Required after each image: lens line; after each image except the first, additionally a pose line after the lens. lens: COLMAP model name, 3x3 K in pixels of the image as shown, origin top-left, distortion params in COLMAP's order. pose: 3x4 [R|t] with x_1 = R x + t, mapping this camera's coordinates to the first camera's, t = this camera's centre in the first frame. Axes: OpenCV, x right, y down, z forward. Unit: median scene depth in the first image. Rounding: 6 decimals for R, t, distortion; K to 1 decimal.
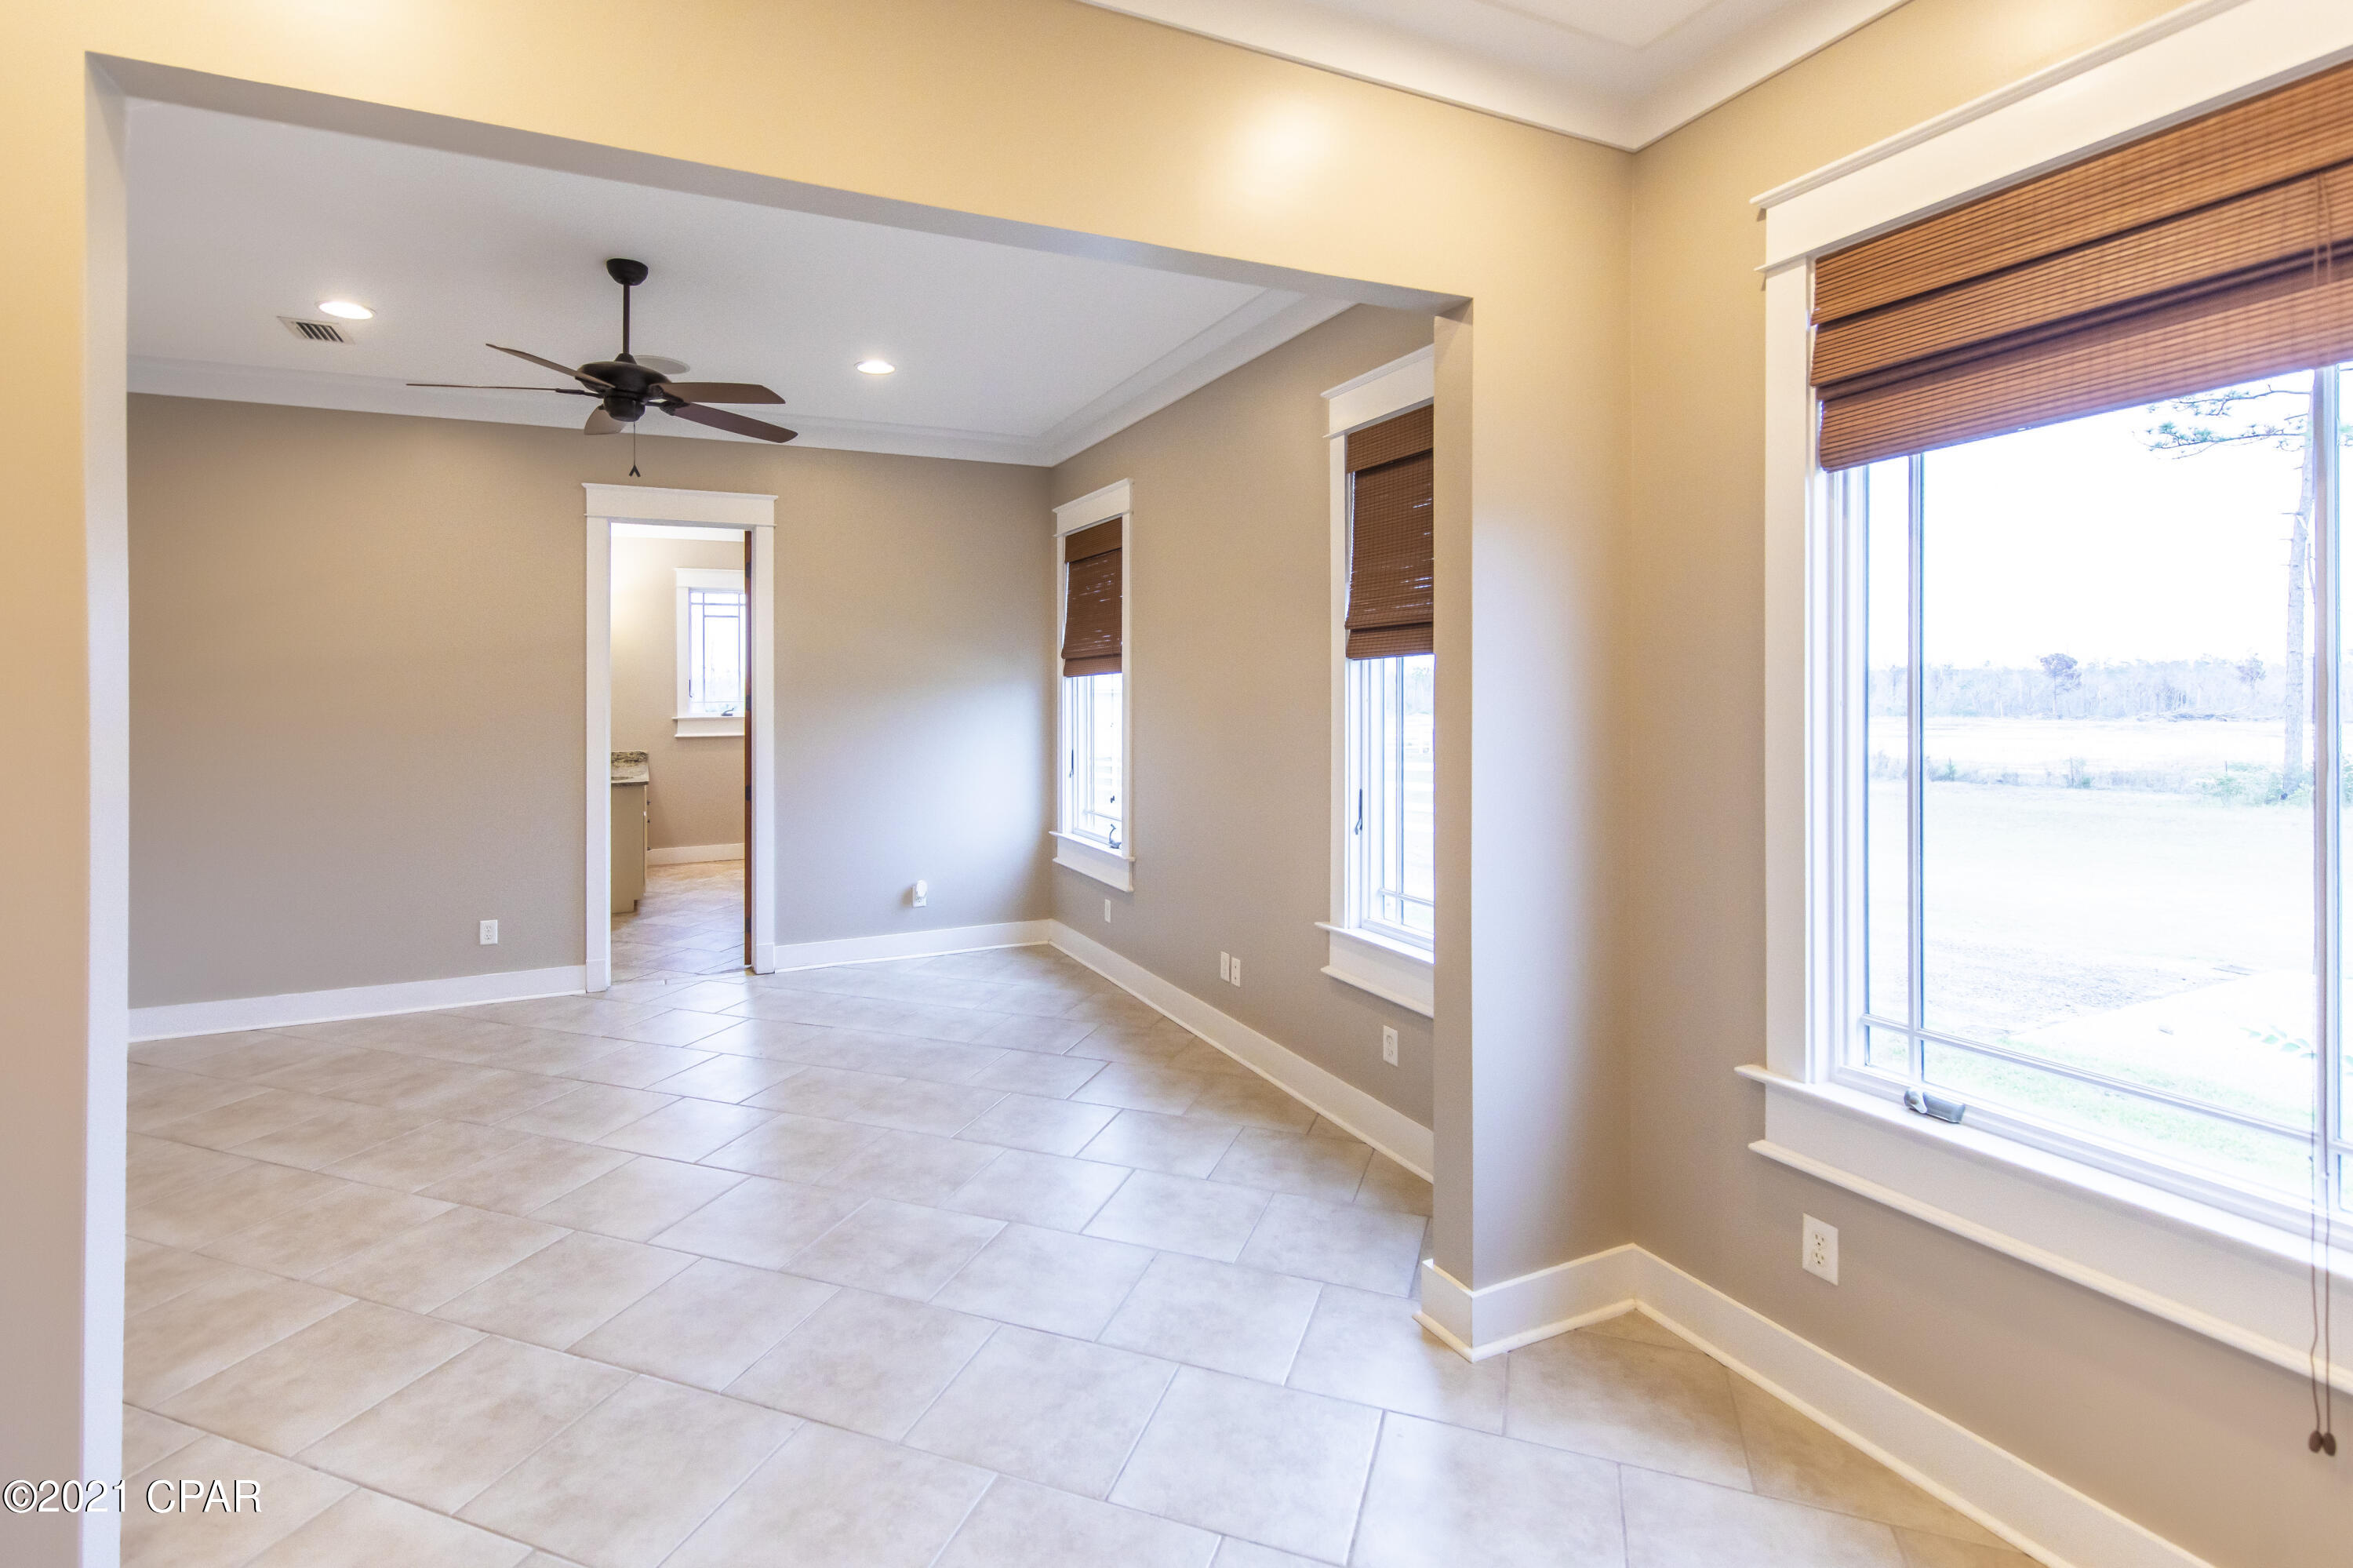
lens RADIAL K [[1087.6, 0, 1168.9], [0, 1087.6, 687.4], [0, 0, 1]] dist [0.022090, -0.010801]
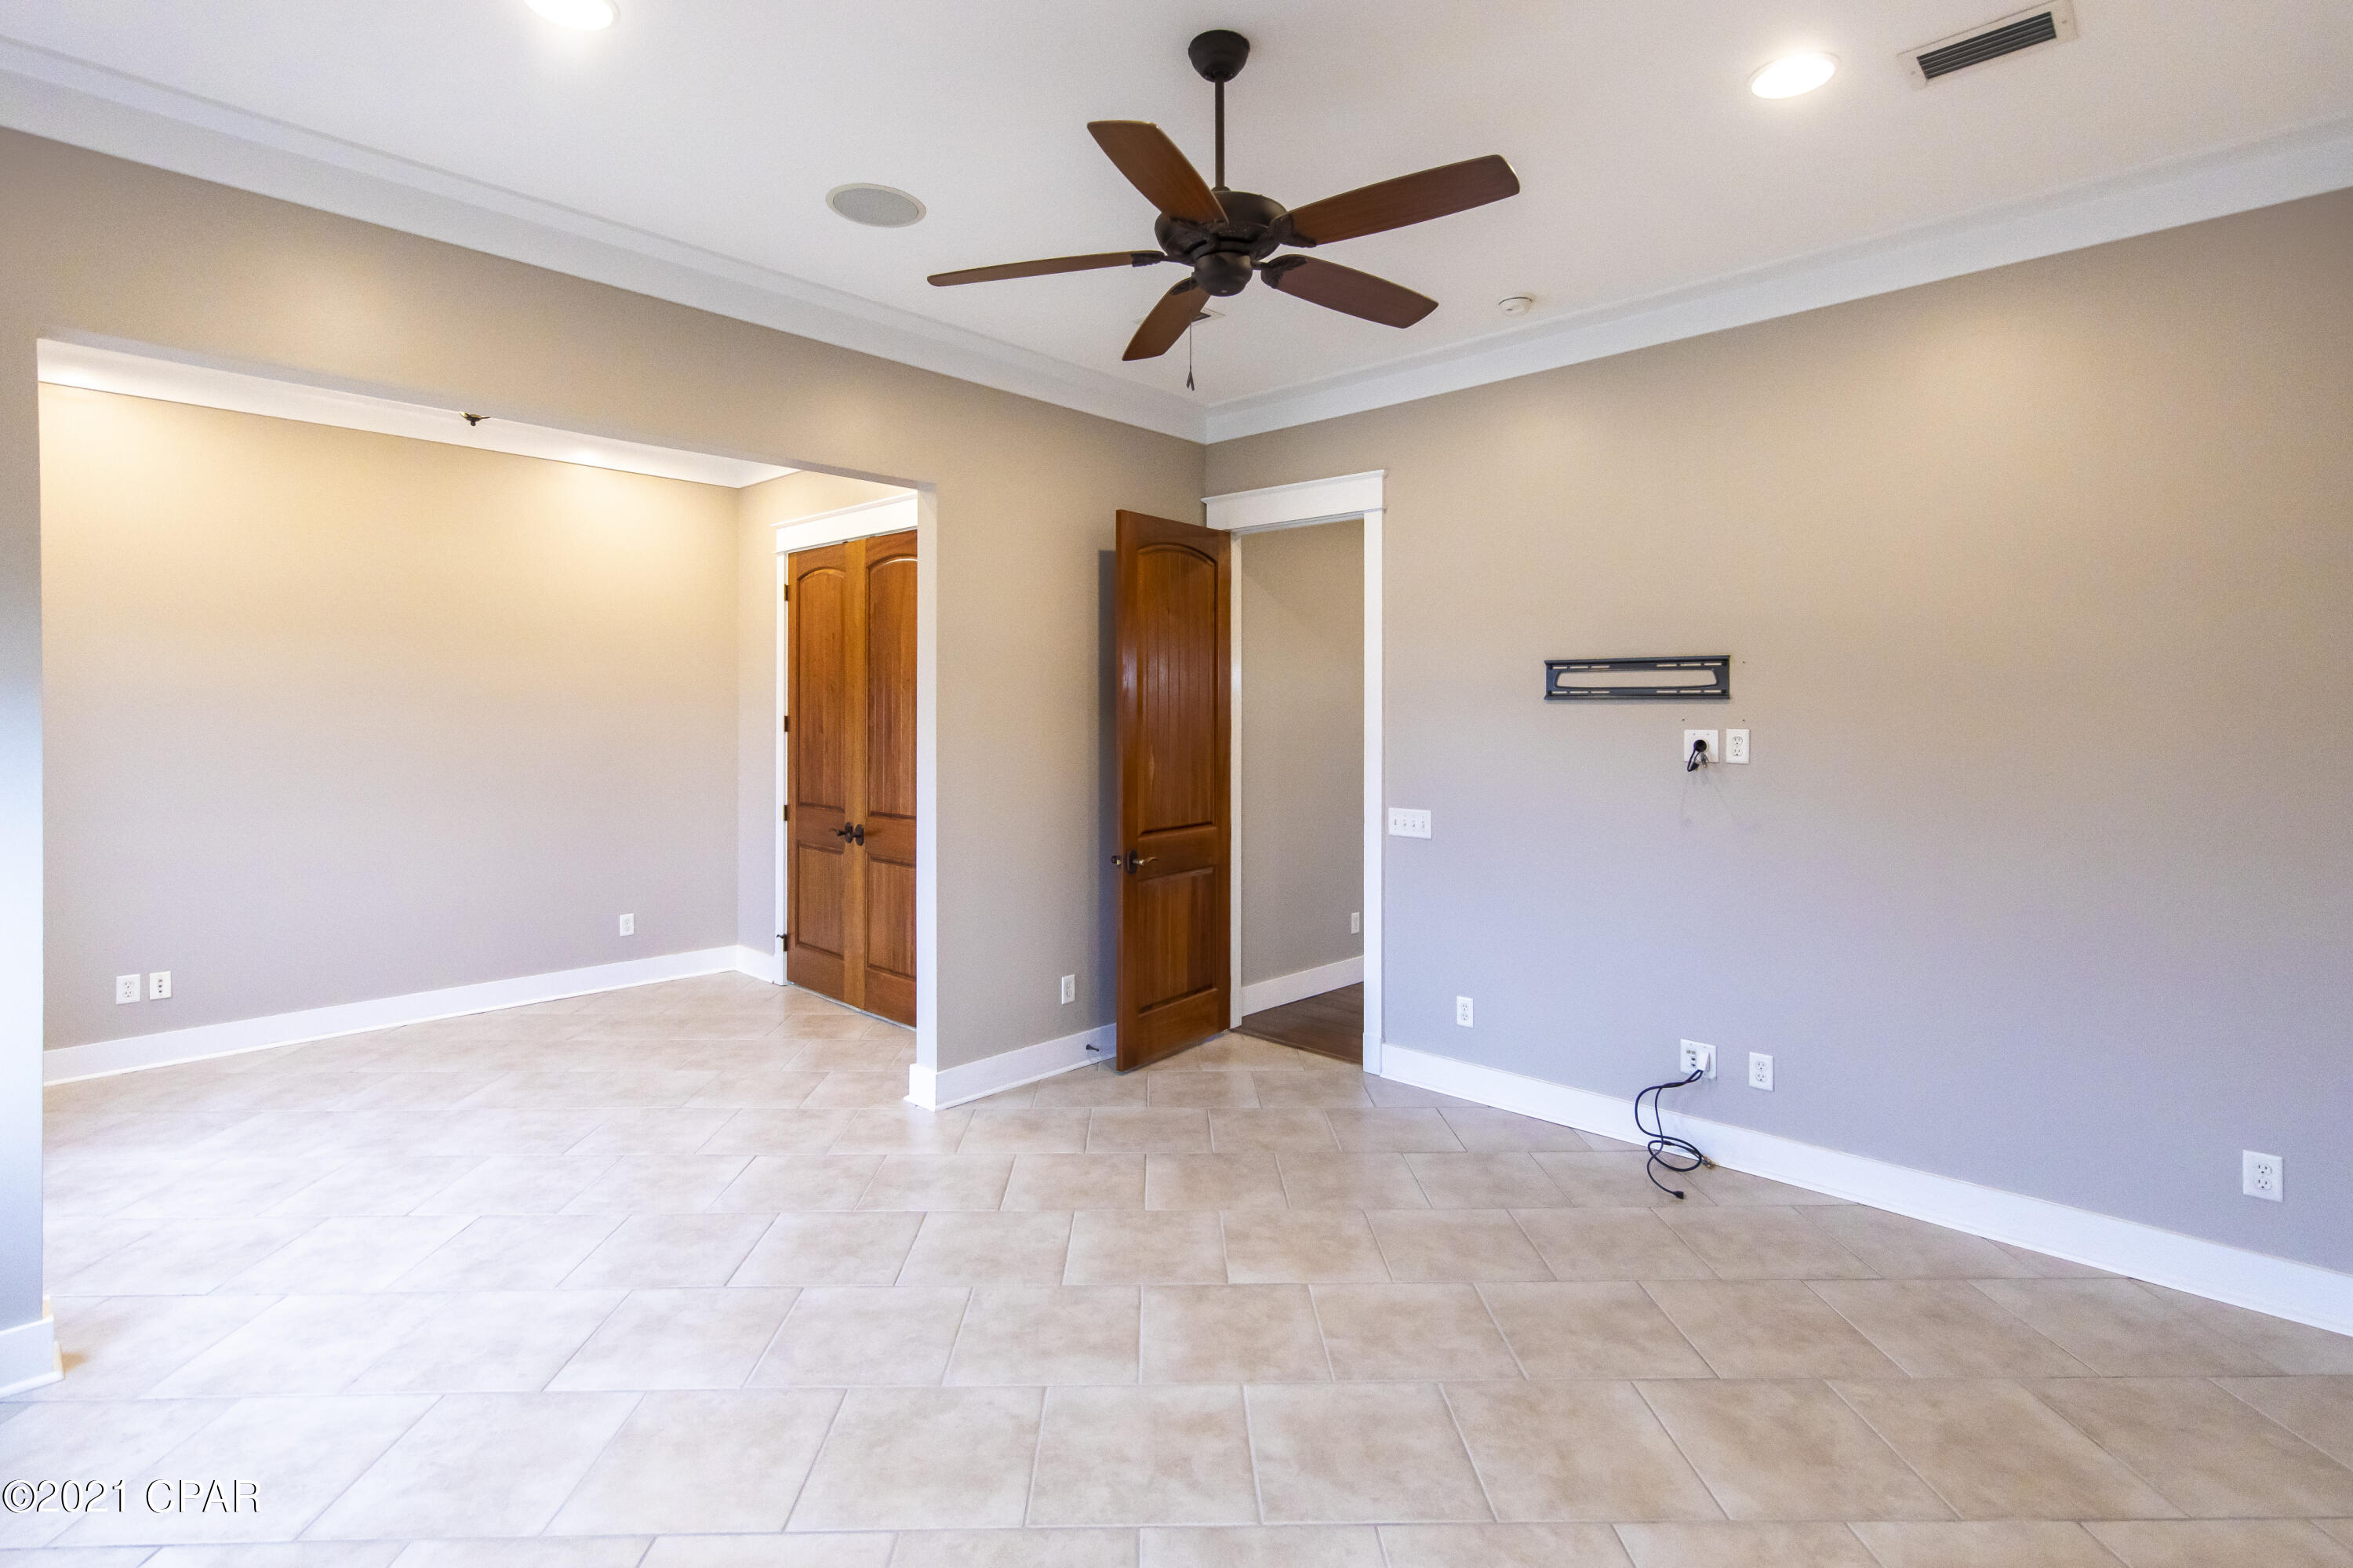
lens RADIAL K [[1127.5, 0, 1186.2], [0, 1127.5, 711.4], [0, 0, 1]] dist [0.003641, 0.000120]
pose [[-0.937050, 0.002555, -0.349186, -0.299728], [0.001957, 0.999996, 0.002064, -0.003119], [0.349190, 0.001251, -0.937051, 1.940327]]
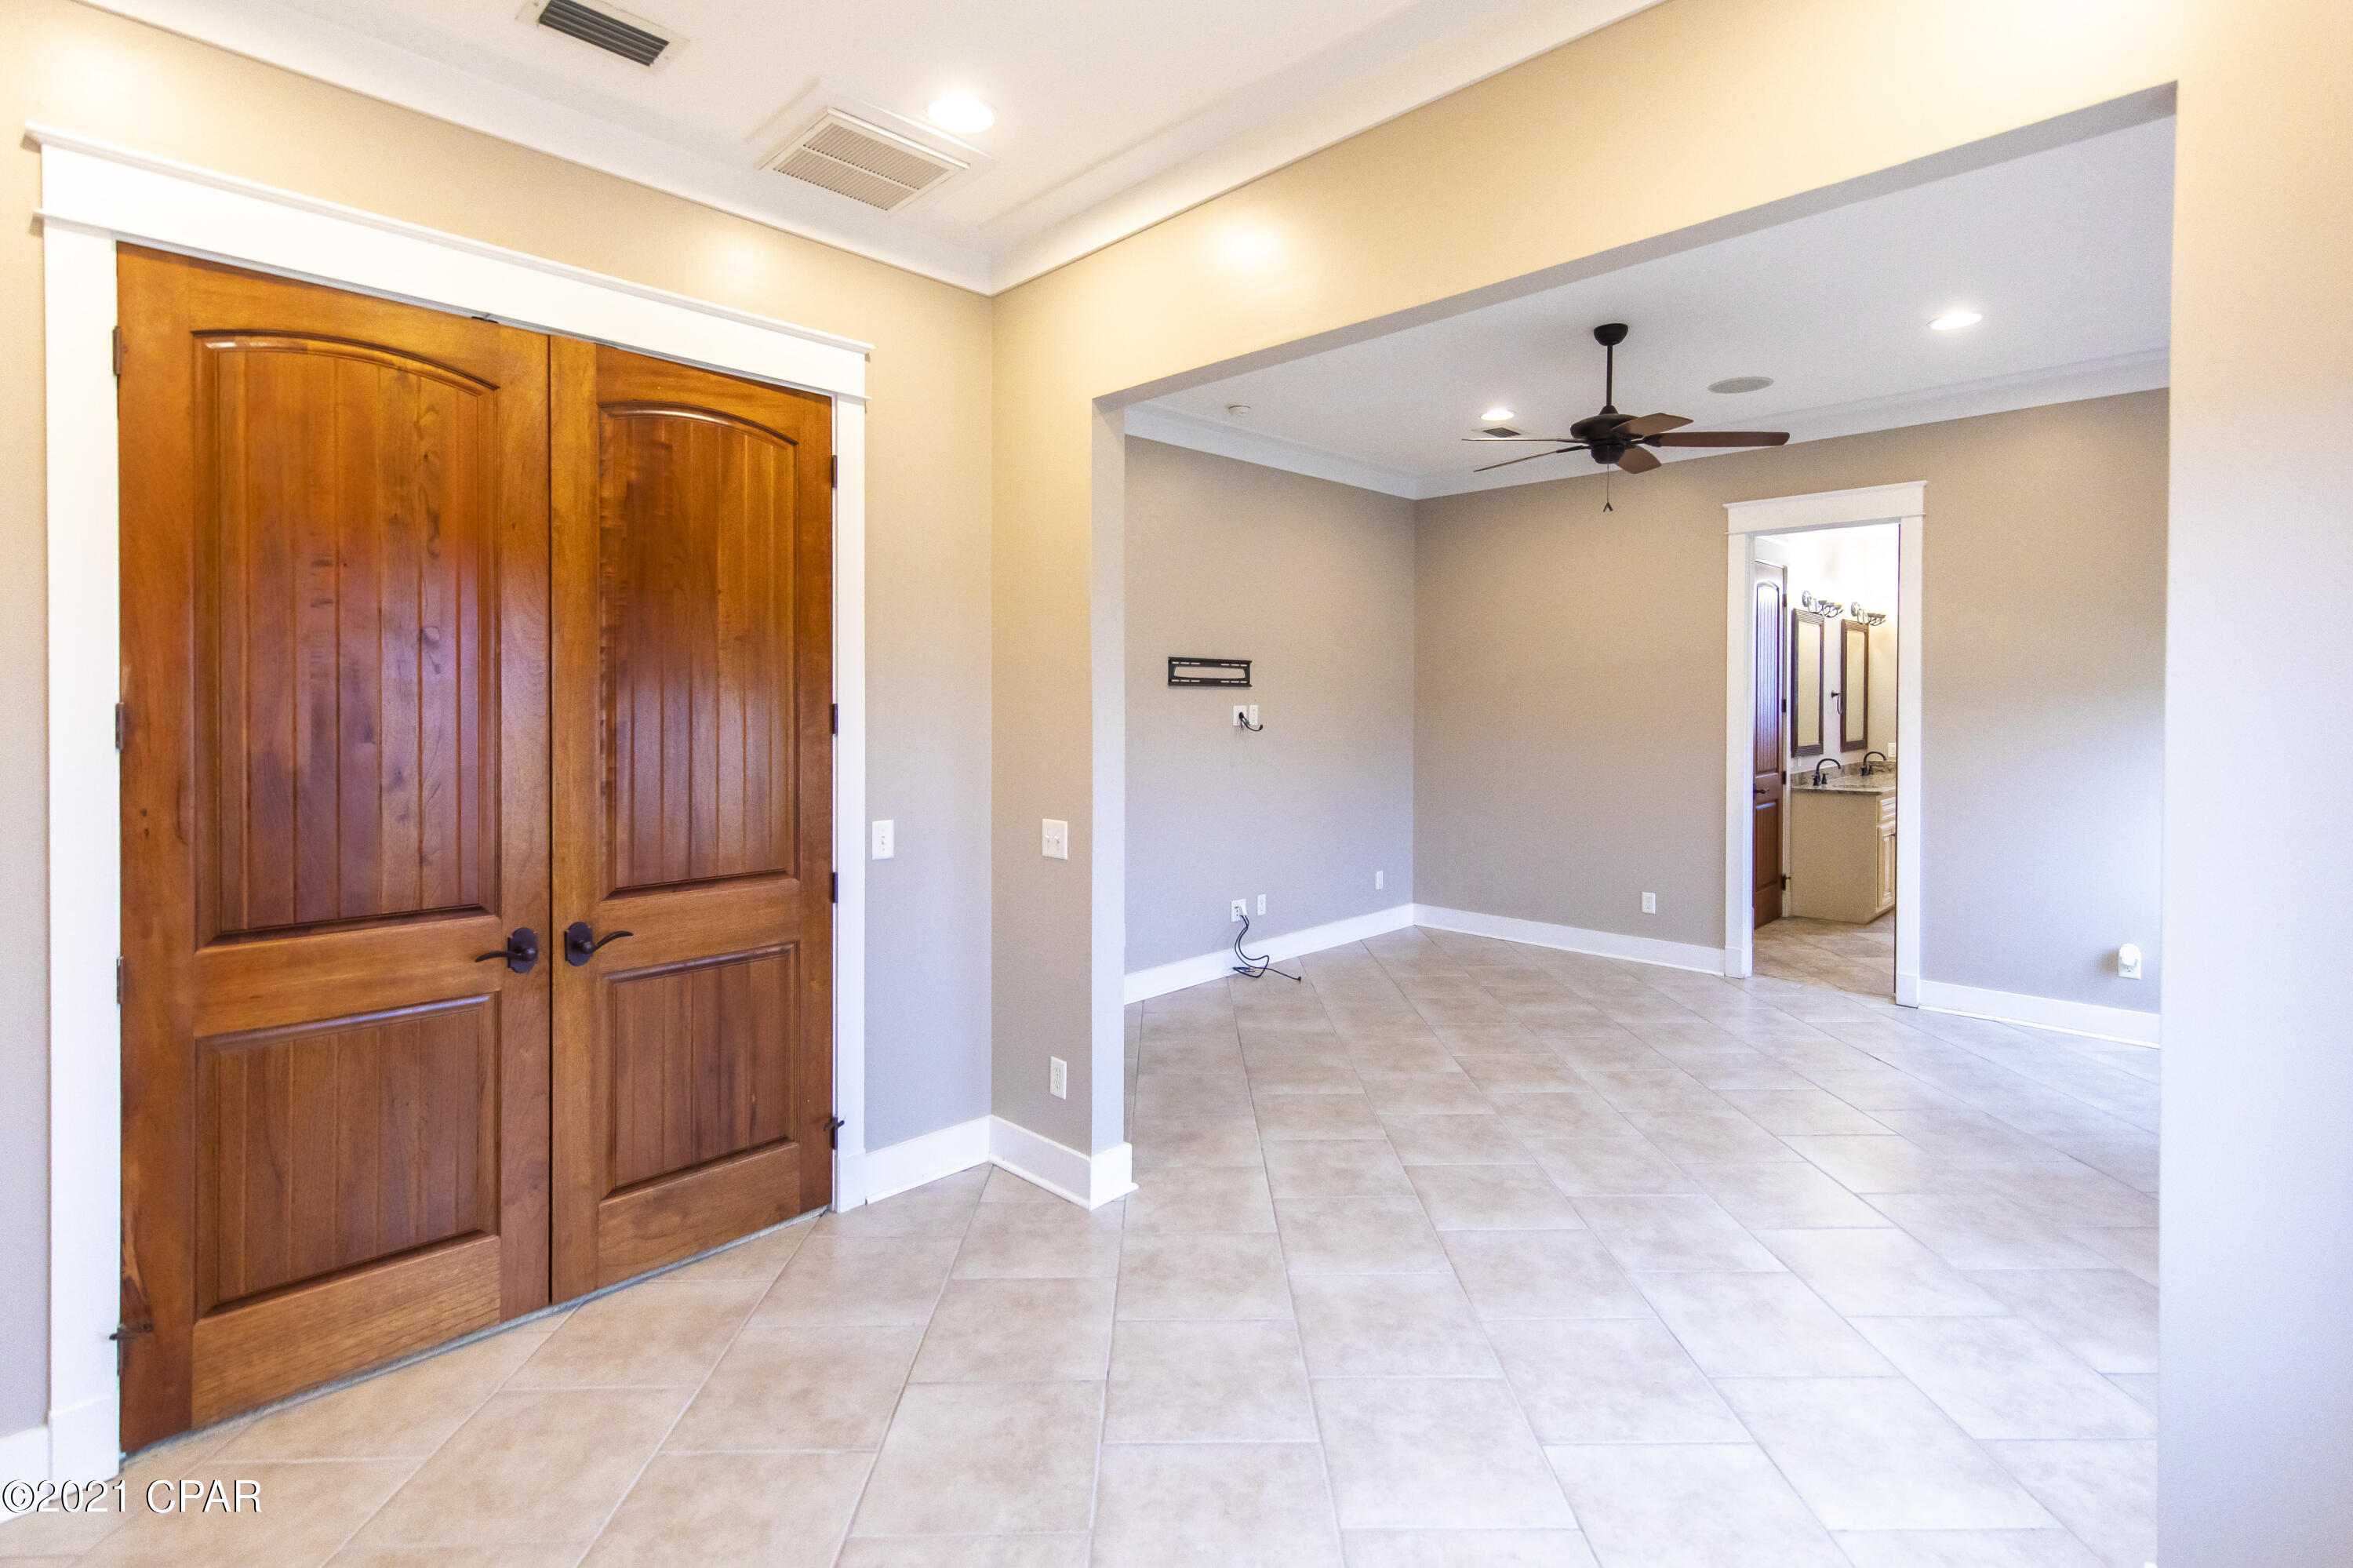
lens RADIAL K [[1127.5, 0, 1186.2], [0, 1127.5, 711.4], [0, 0, 1]] dist [0.003641, 0.000120]
pose [[0.355375, 0.013225, -0.934630, 0.562164], [-0.000429, 0.999902, 0.013985, 0.002903], [0.934724, -0.004569, 0.355346, 0.187134]]
